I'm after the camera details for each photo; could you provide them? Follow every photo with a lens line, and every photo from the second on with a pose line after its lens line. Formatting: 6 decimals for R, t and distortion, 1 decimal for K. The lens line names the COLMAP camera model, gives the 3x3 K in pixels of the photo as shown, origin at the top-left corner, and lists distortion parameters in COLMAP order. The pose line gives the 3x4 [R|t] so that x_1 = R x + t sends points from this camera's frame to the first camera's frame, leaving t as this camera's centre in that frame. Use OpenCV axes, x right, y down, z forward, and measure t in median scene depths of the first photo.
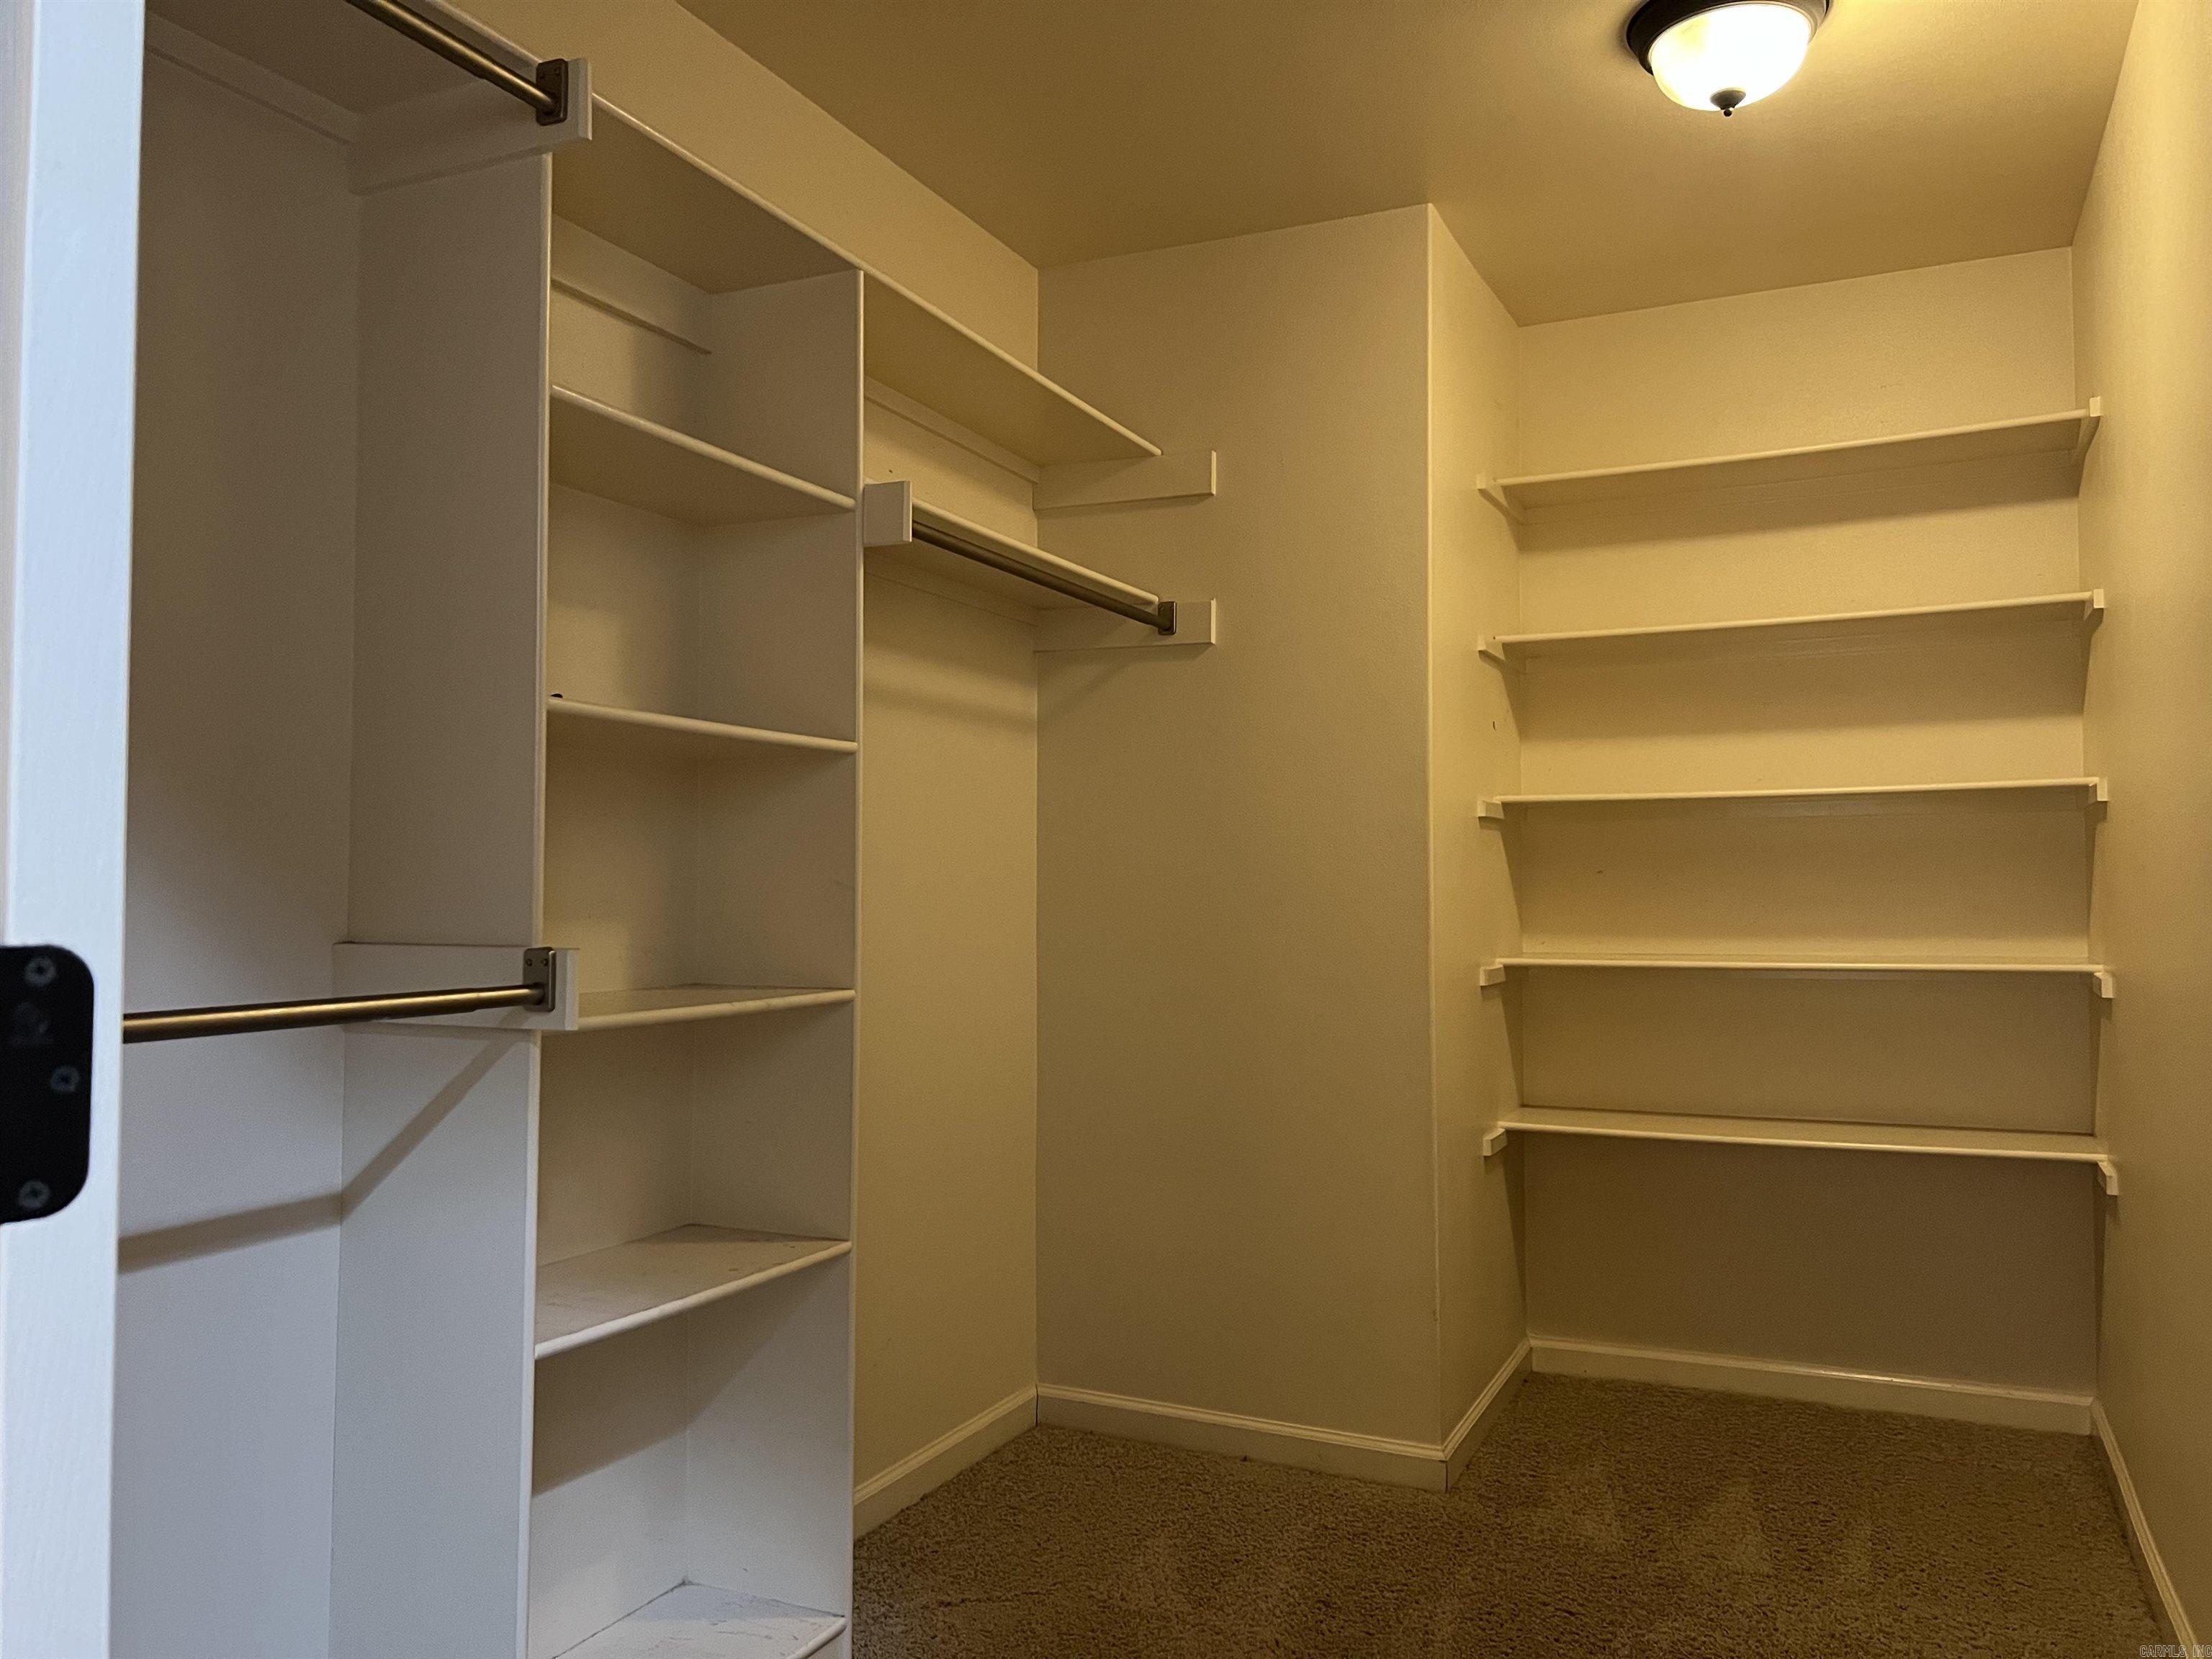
lens RADIAL K [[1700.6, 0, 1106.0], [0, 1700.6, 829.5], [0, 0, 1]] dist [0.008459, -0.064883]
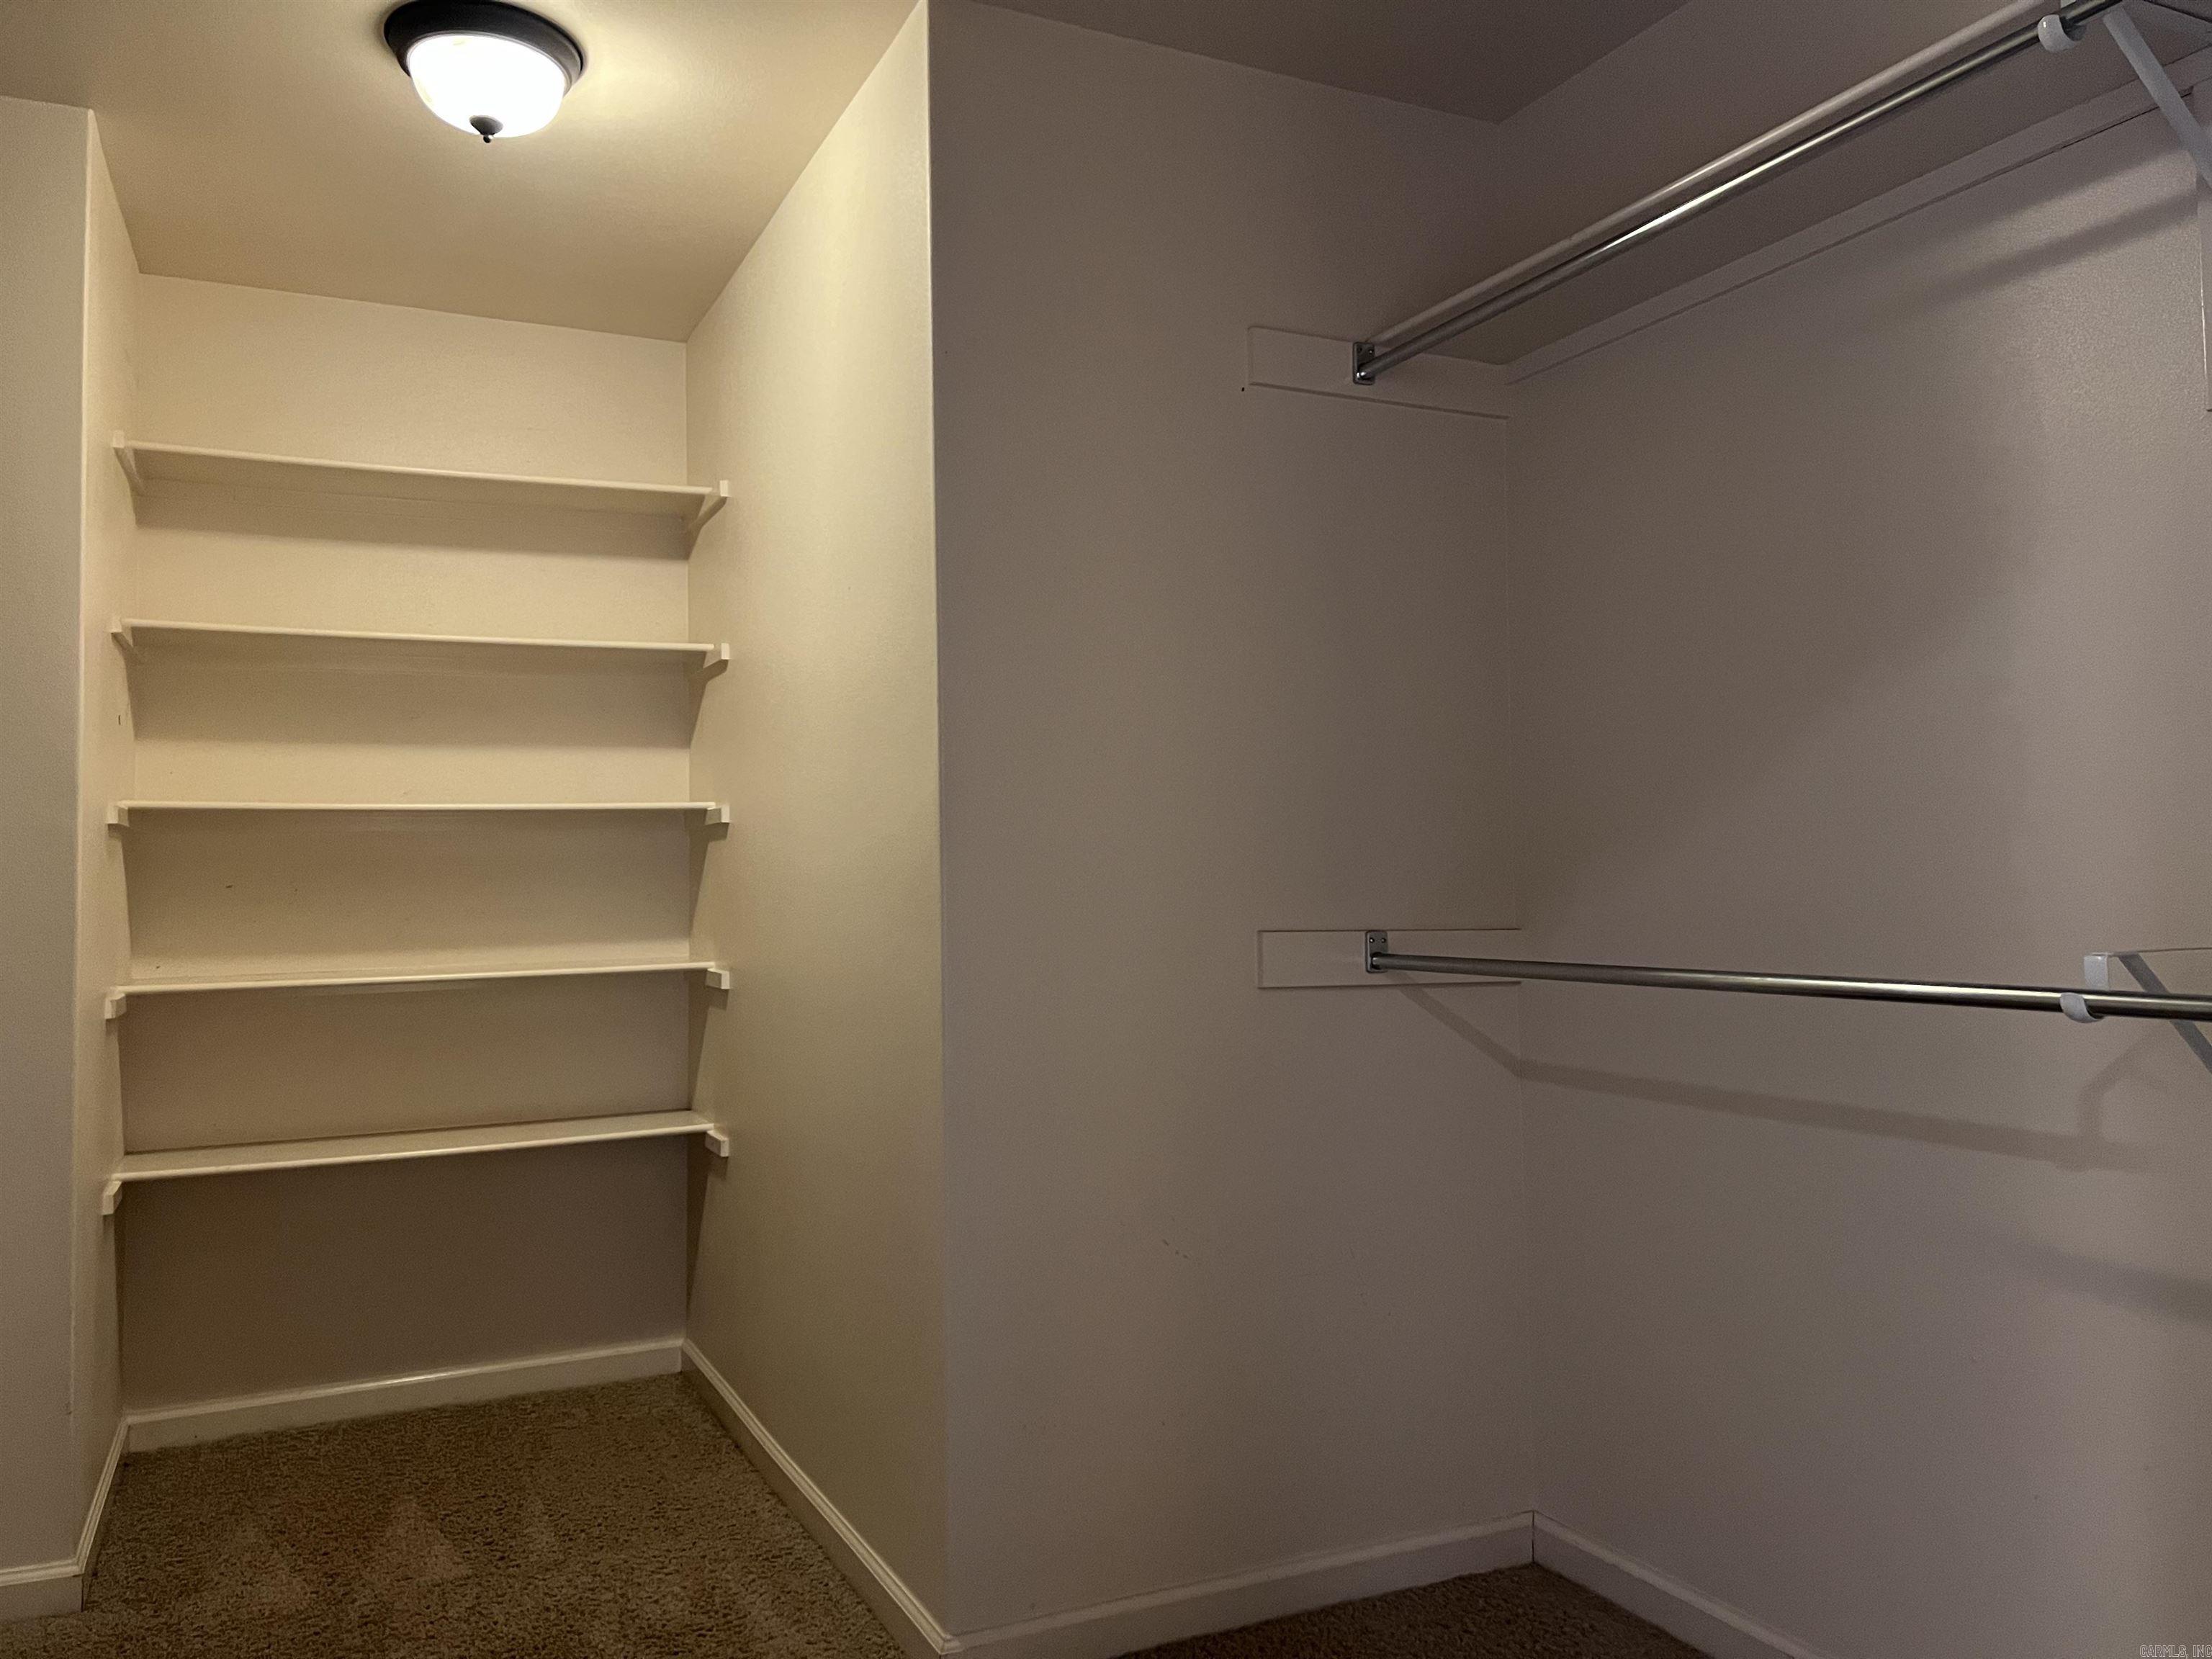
lens RADIAL K [[1700.6, 0, 1106.0], [0, 1700.6, 829.5], [0, 0, 1]] dist [0.008459, -0.064883]
pose [[0.561182, 0.020160, 0.827447, -0.223850], [-0.010770, 0.999797, -0.017055, 0.004934], [-0.827622, 0.000659, 0.561285, 0.102746]]
